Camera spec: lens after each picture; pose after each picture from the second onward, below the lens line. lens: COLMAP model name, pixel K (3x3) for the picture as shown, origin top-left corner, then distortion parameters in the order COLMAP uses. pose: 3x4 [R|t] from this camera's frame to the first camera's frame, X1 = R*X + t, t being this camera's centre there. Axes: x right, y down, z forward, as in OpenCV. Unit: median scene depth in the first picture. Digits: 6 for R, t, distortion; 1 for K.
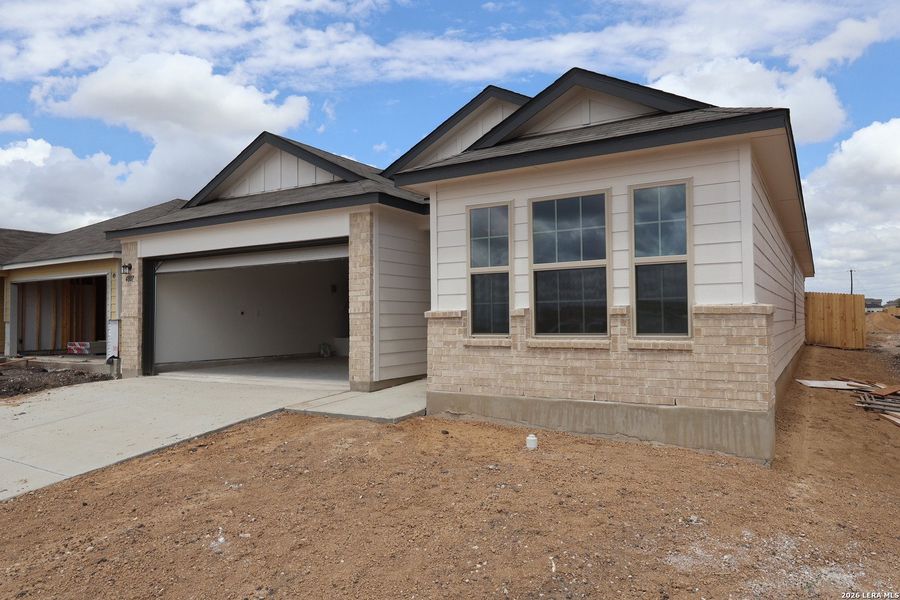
lens RADIAL K [[618.8, 0, 447.4], [0, 618.8, 299.1], [0, 0, 1]] dist [0.004037, 0.007744]
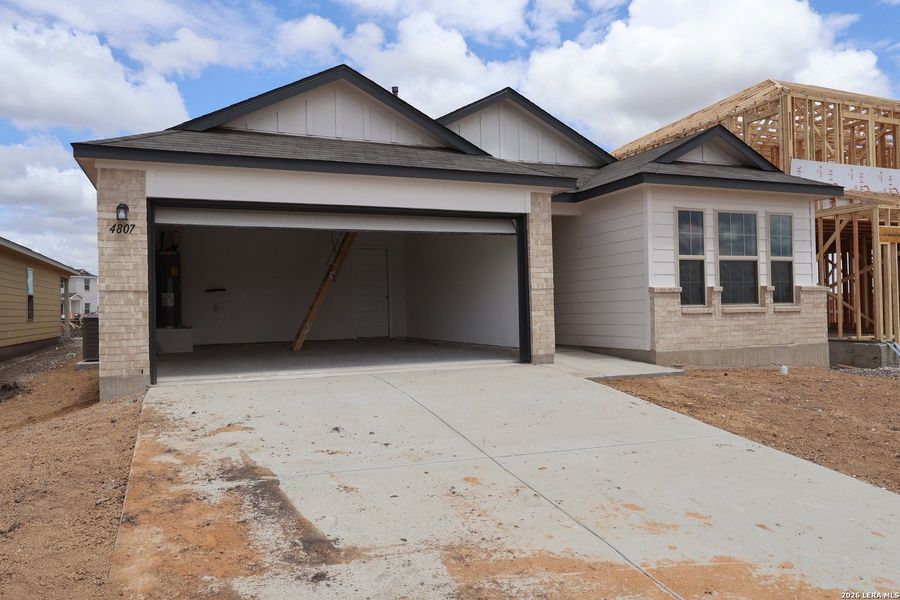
lens RADIAL K [[660.2, 0, 448.8], [0, 660.2, 307.1], [0, 0, 1]] dist [-0.001478, 0.001124]
pose [[0.584097, 0.003971, 0.811674, -1.137768], [-0.013167, 0.999903, 0.004584, 0.049774], [-0.811577, -0.013365, 0.584093, 0.474885]]
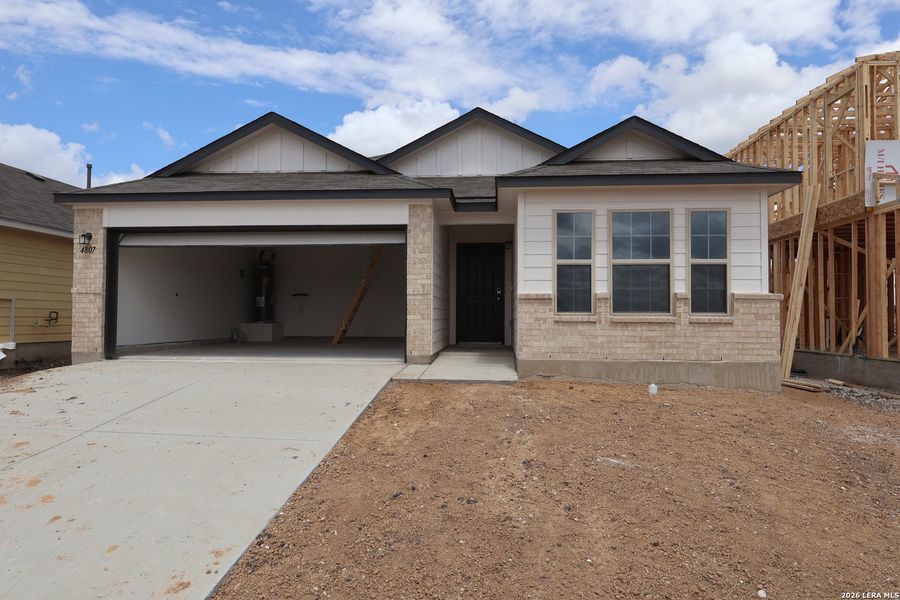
lens RADIAL K [[568.9, 0, 452.3], [0, 568.9, 299.6], [0, 0, 1]] dist [-0.004107, 0.005897]
pose [[0.892363, 0.028656, 0.450407, -0.549452], [-0.029833, 0.999545, -0.004486, 0.034545], [-0.450331, -0.009434, 0.892812, 0.054563]]
